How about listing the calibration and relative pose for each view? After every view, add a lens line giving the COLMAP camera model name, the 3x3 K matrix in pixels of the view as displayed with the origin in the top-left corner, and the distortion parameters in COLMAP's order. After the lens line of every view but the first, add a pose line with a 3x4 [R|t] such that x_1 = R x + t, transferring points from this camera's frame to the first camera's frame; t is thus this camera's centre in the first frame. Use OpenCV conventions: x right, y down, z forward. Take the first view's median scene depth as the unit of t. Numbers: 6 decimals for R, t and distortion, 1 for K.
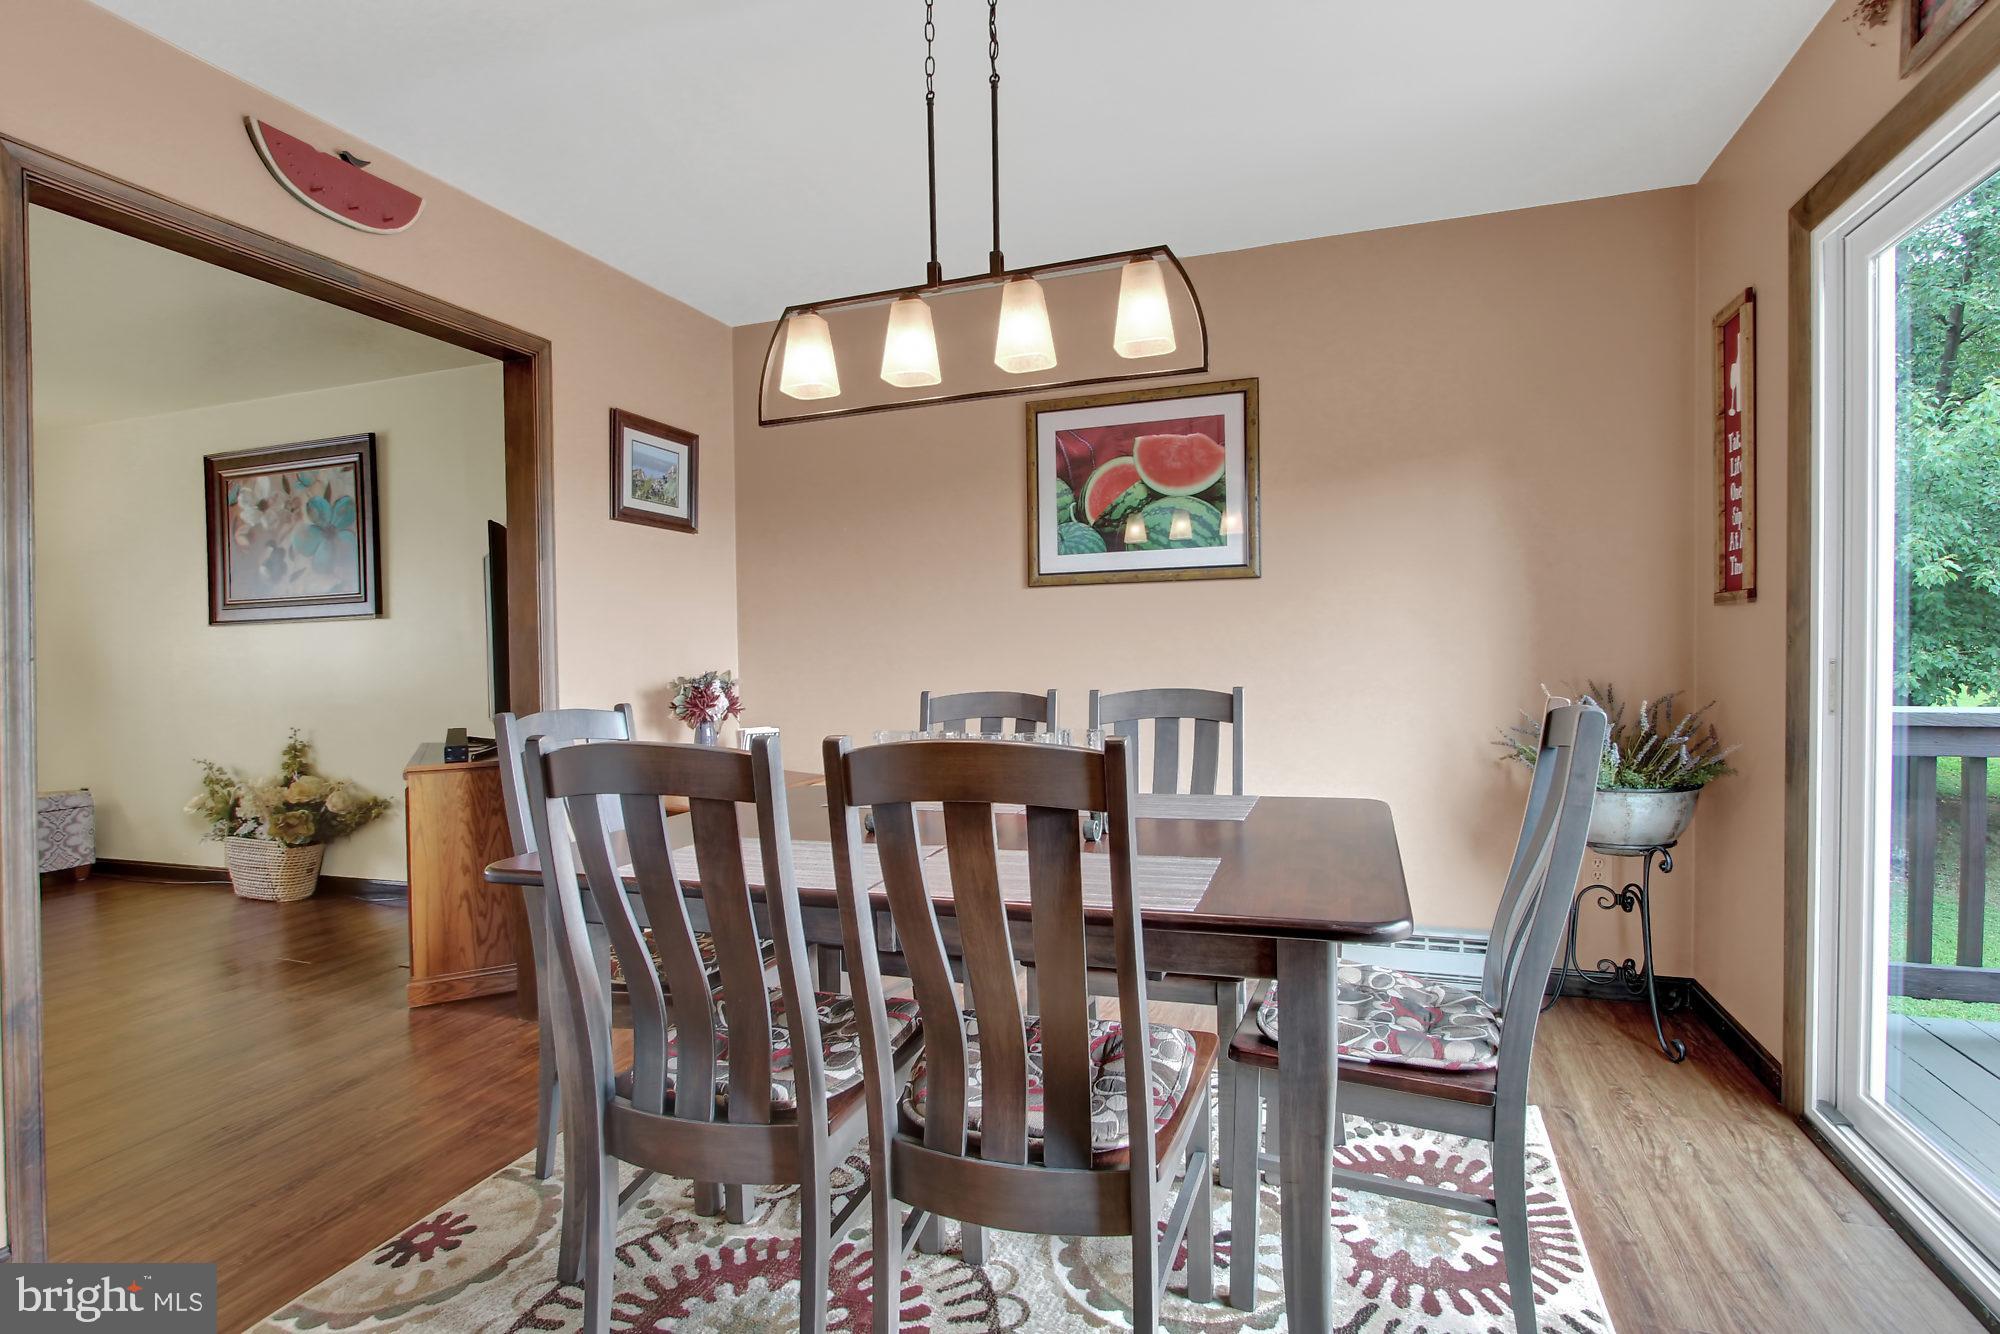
lens RADIAL K [[979.8, 0, 992.5], [0, 979.8, 670.4], [0, 0, 1]] dist [-0.021079, 0.004069]
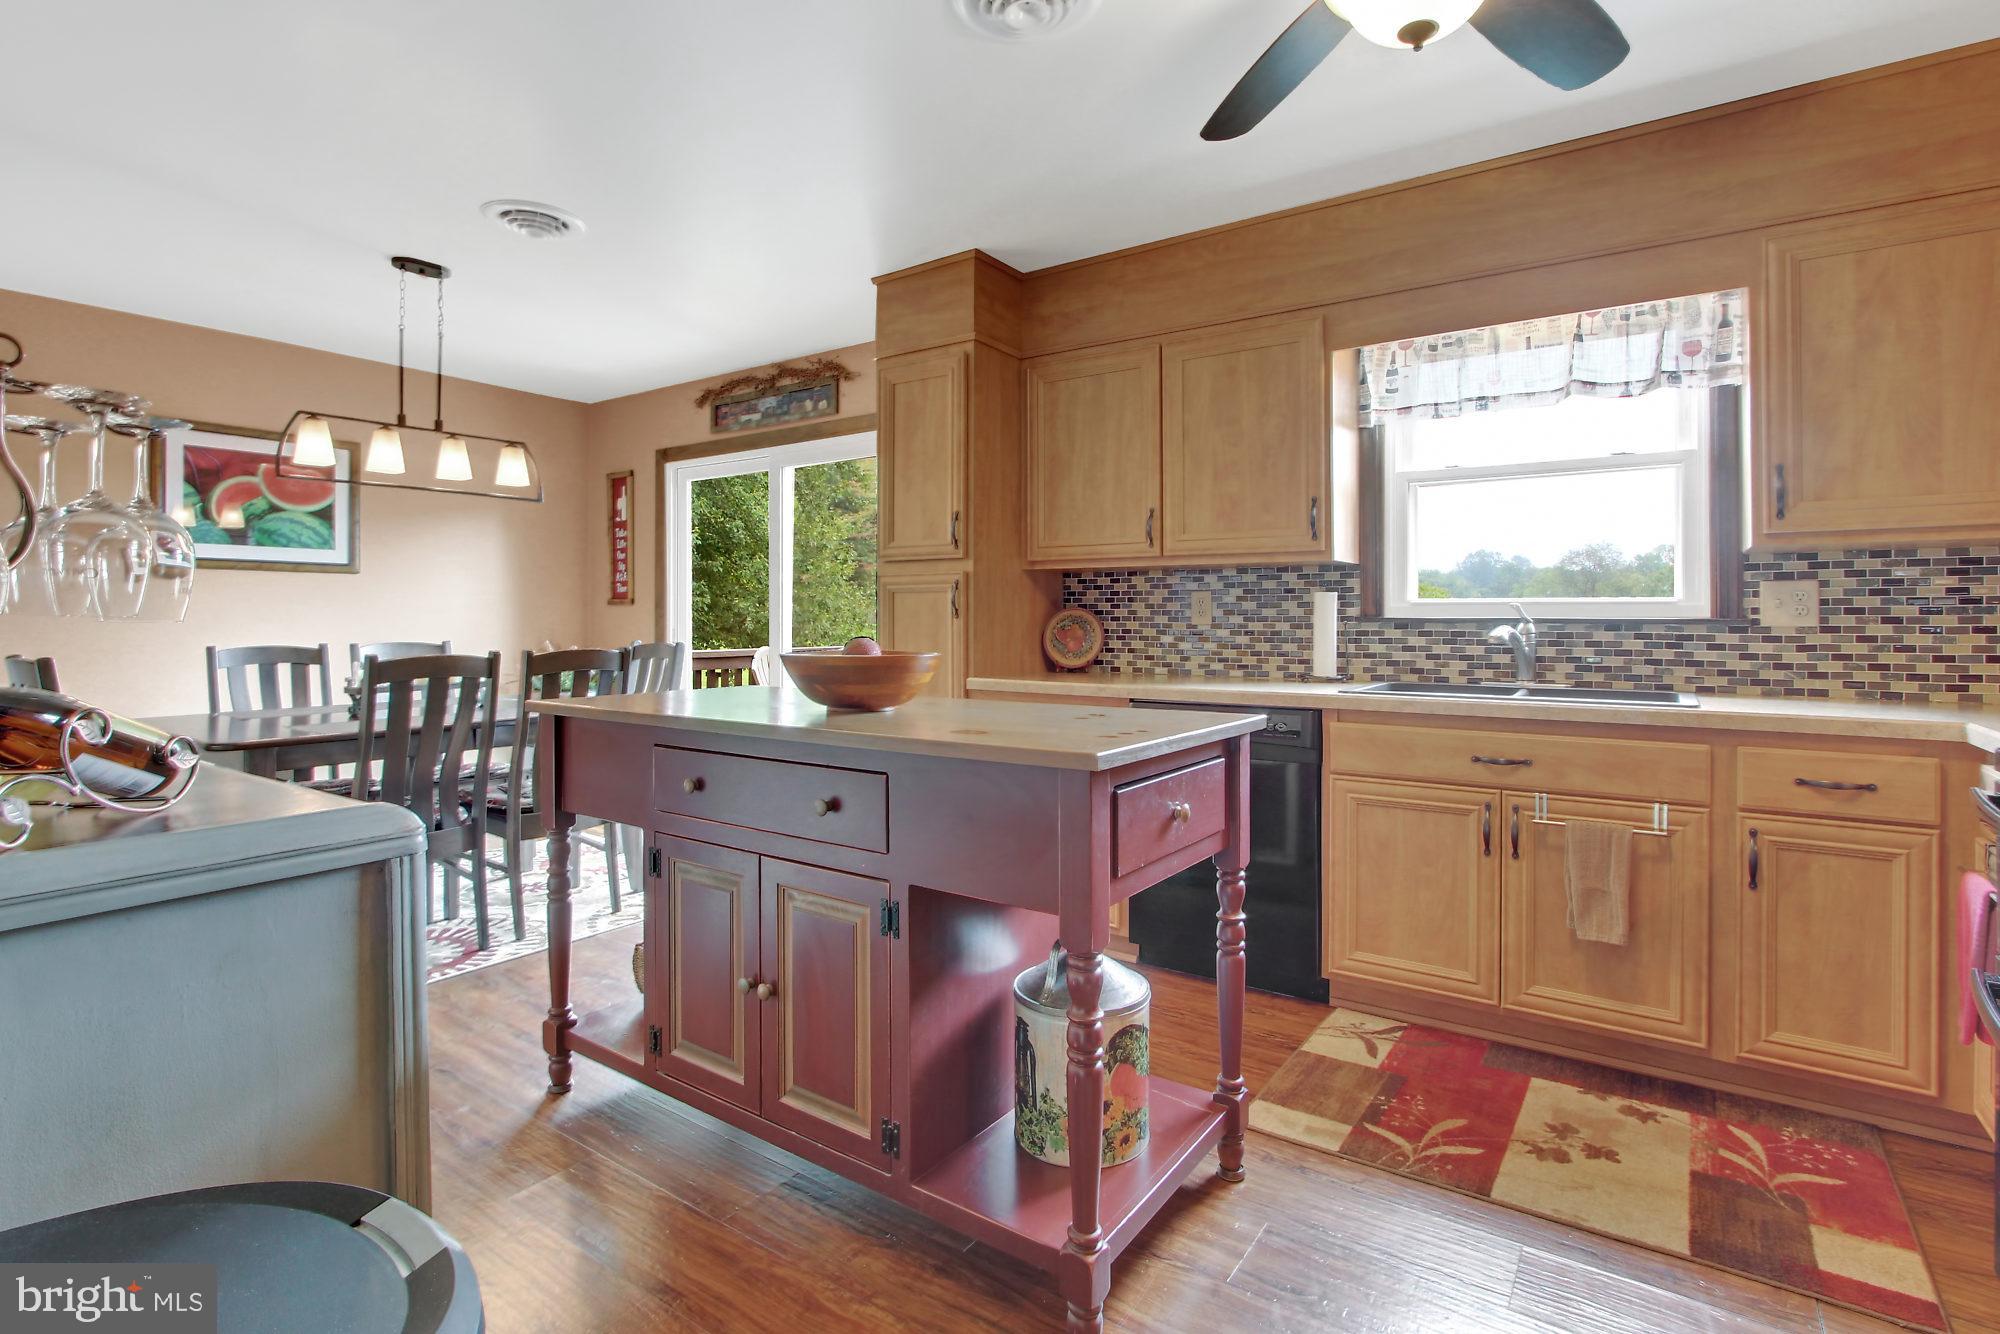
lens RADIAL K [[979.8, 0, 985.6], [0, 979.8, 632.6], [0, 0, 1]] dist [-0.021079, 0.004069]
pose [[0.263655, 0.005343, 0.964602, -0.923567], [0.010720, 0.999907, -0.008469, 0.021168], [-0.964558, 0.012574, 0.263573, -0.343648]]
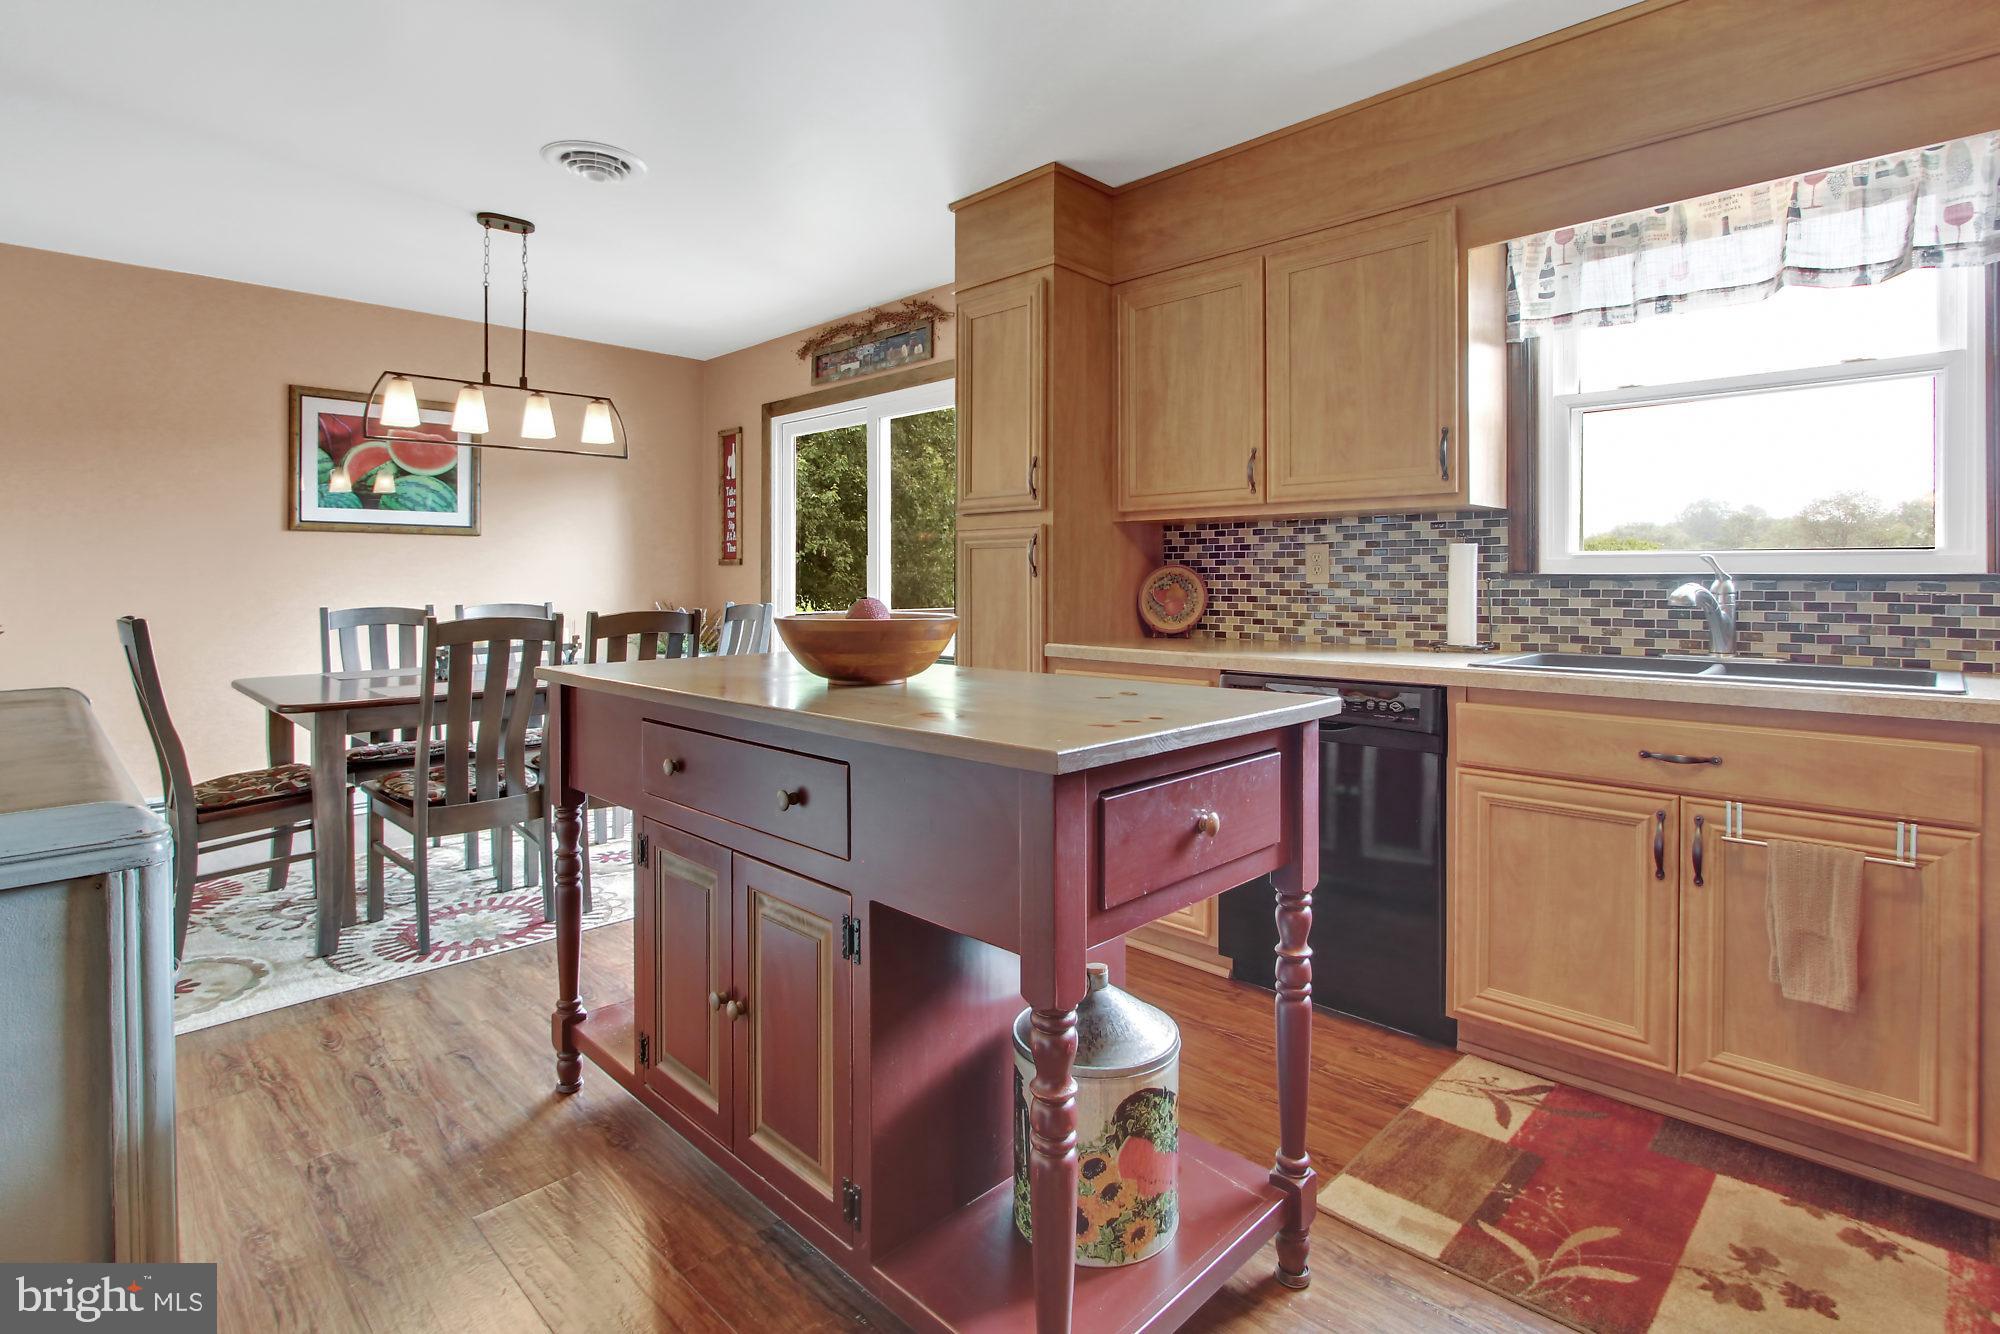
lens RADIAL K [[979.8, 0, 1023.6], [0, 979.8, 595.4], [0, 0, 1]] dist [-0.021079, 0.004069]
pose [[0.406426, 0.002722, 0.913680, -0.777714], [0.010669, 0.999913, -0.007725, 0.021369], [-0.913622, 0.012887, 0.406361, -0.409390]]
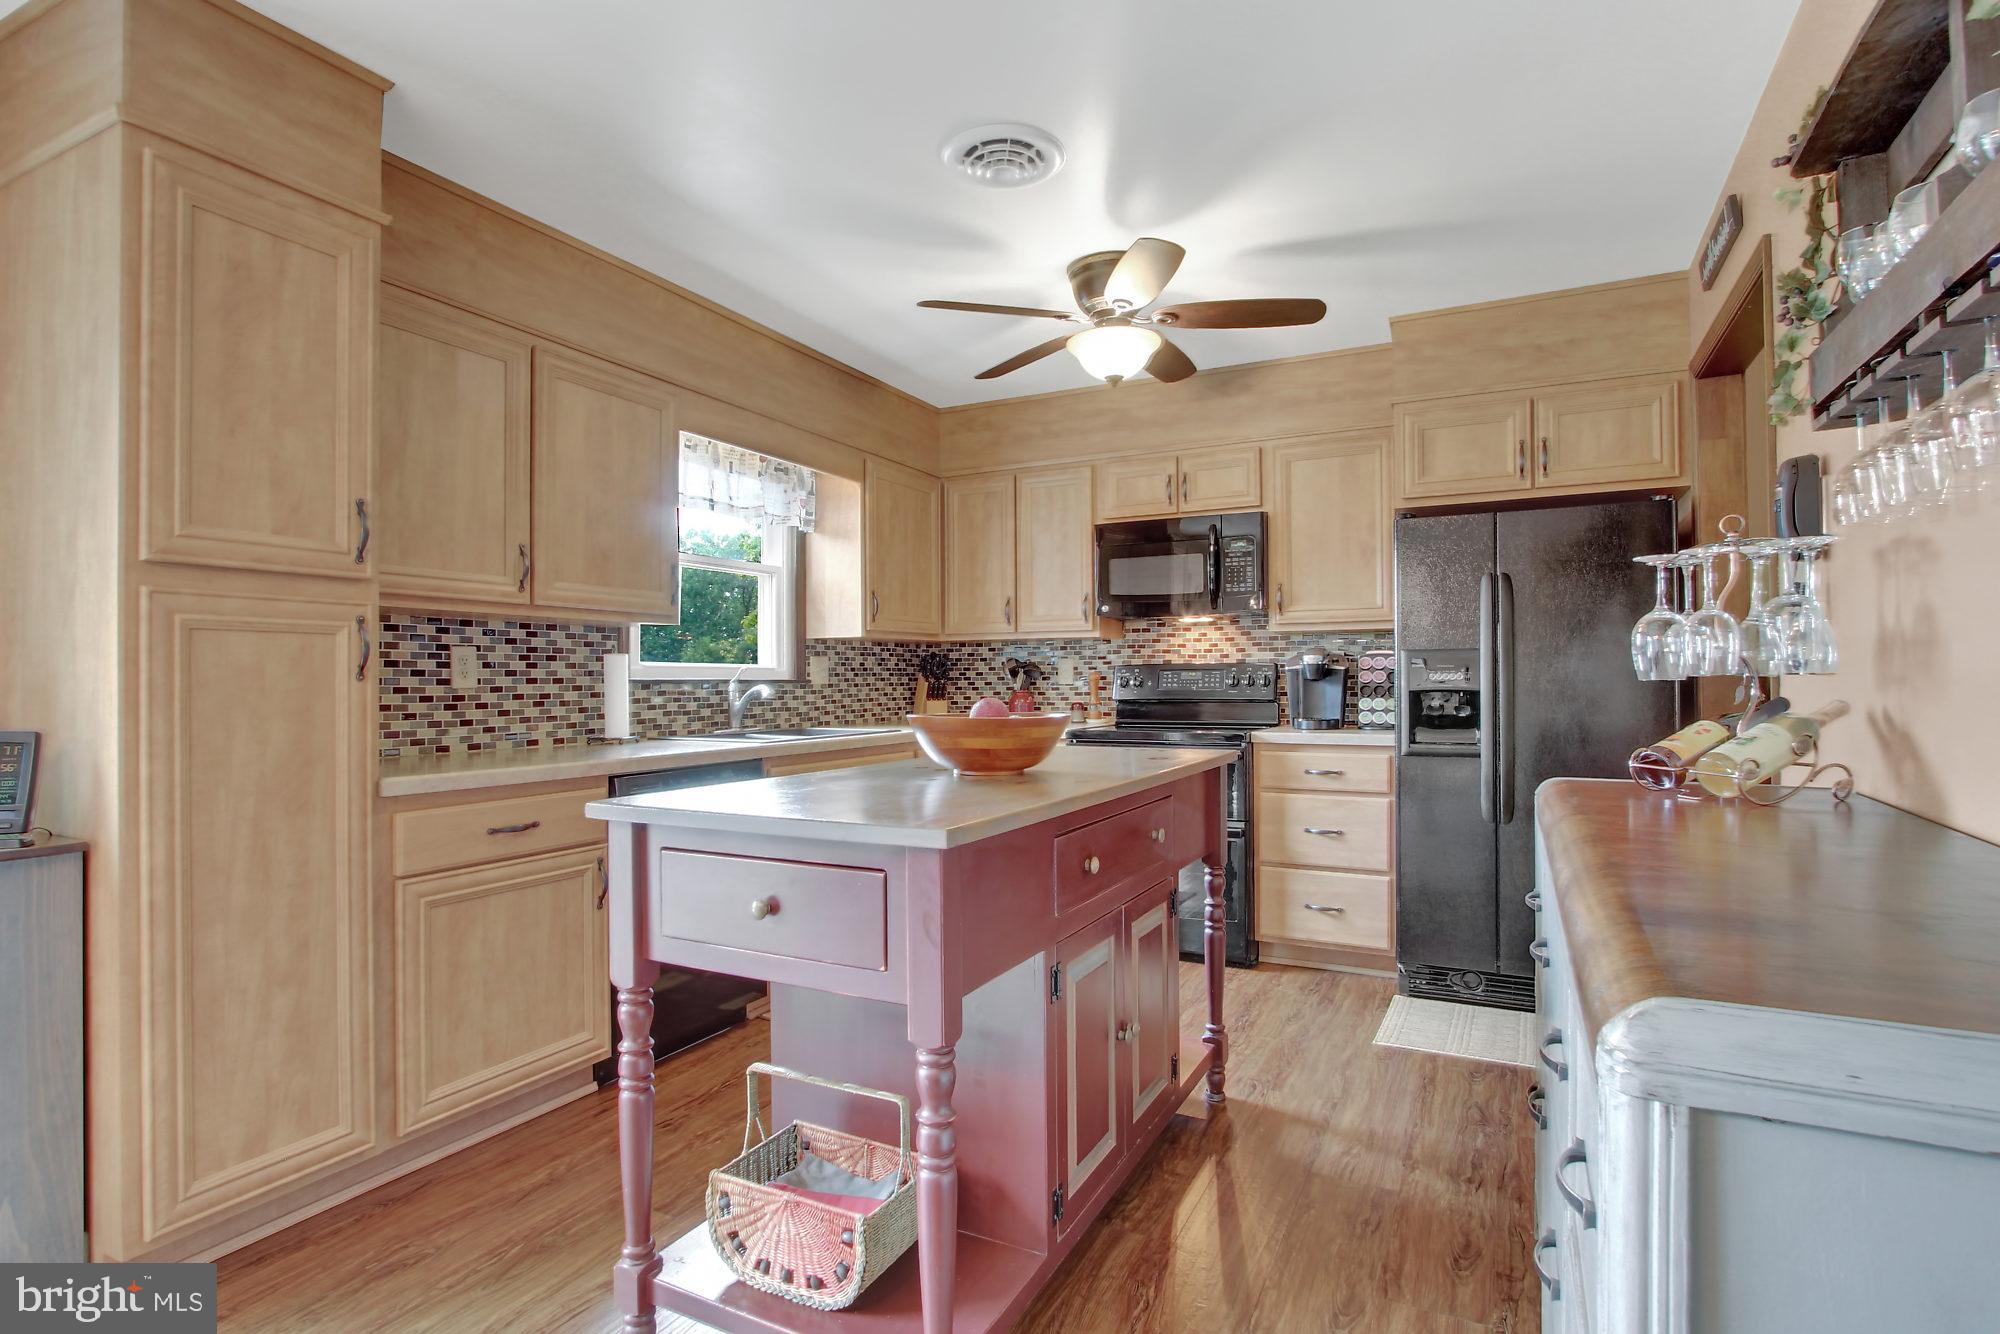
lens RADIAL K [[979.8, 0, 986.1], [0, 979.8, 675.8], [0, 0, 1]] dist [-0.021079, 0.004069]
pose [[-0.991165, 0.020577, 0.131027, -0.375762], [0.022304, 0.999682, 0.011723, -0.005872], [-0.130744, 0.014542, -0.991309, 0.536461]]
